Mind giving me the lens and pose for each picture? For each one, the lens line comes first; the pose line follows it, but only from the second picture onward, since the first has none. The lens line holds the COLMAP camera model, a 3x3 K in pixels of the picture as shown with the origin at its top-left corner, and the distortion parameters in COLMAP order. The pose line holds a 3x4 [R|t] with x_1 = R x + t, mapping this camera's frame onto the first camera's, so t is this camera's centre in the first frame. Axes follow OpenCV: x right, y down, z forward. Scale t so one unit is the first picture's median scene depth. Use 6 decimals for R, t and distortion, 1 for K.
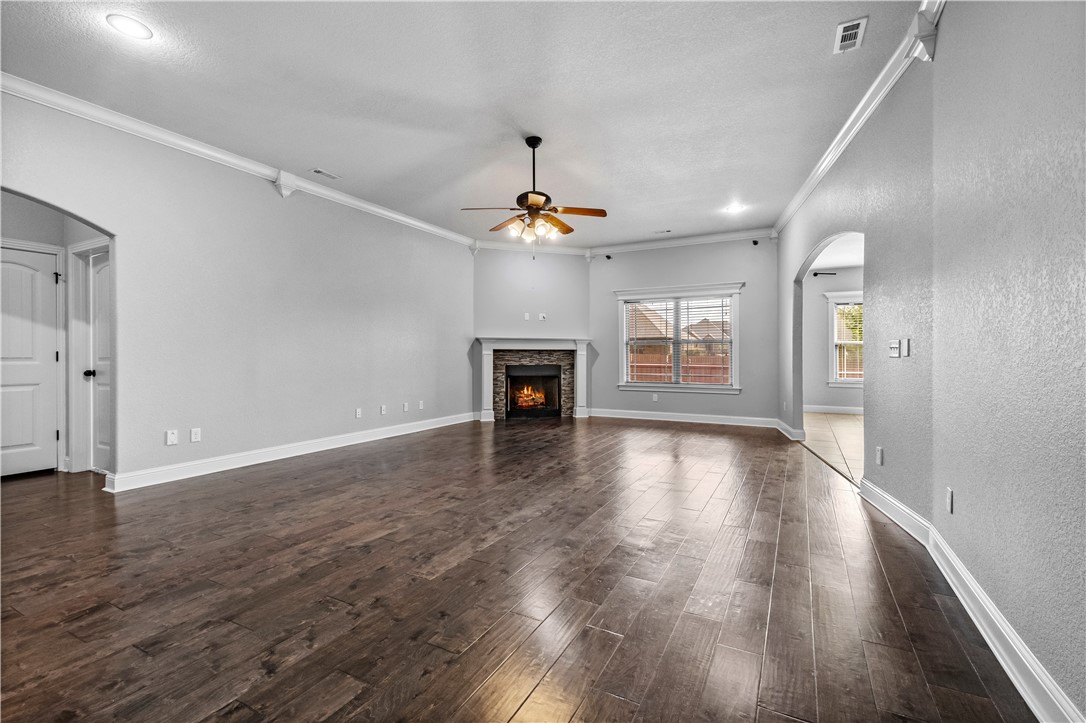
lens RADIAL K [[487.9, 0, 546.2], [0, 487.9, 358.8], [0, 0, 1]] dist [0.012963, -0.003646]
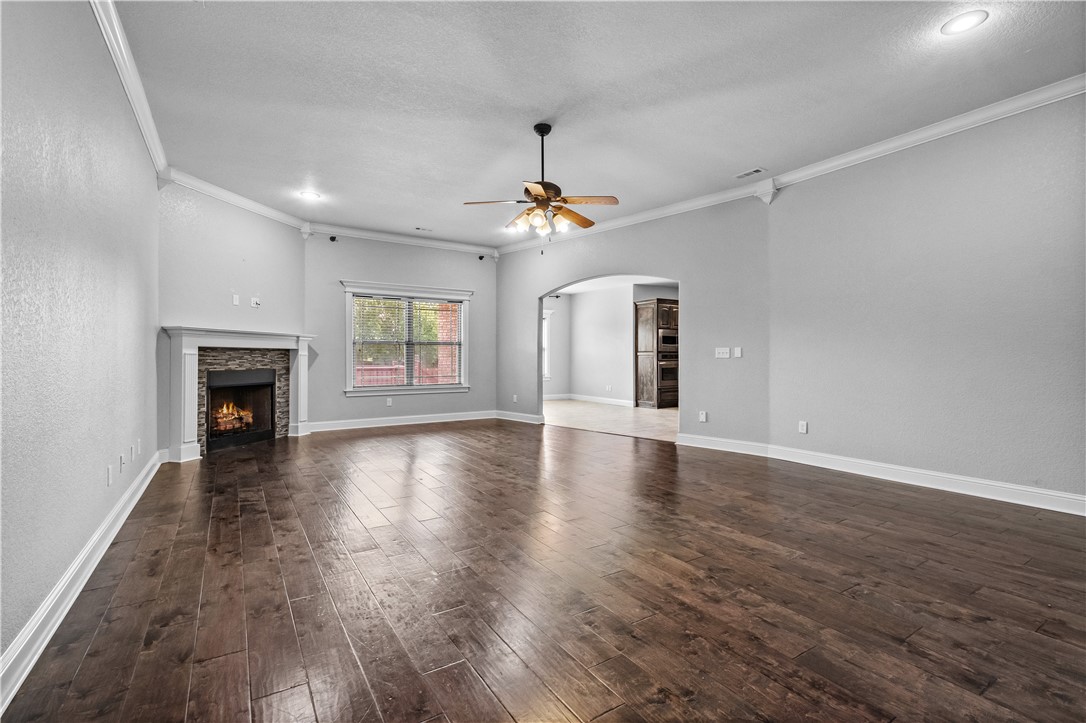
lens RADIAL K [[487.9, 0, 551.5], [0, 487.9, 356.1], [0, 0, 1]] dist [0.012963, -0.003646]
pose [[0.478508, 0.001829, 0.878081, -0.450632], [0.005092, 0.999975, -0.004858, -0.001555], [-0.878068, 0.006796, 0.478487, 0.286670]]
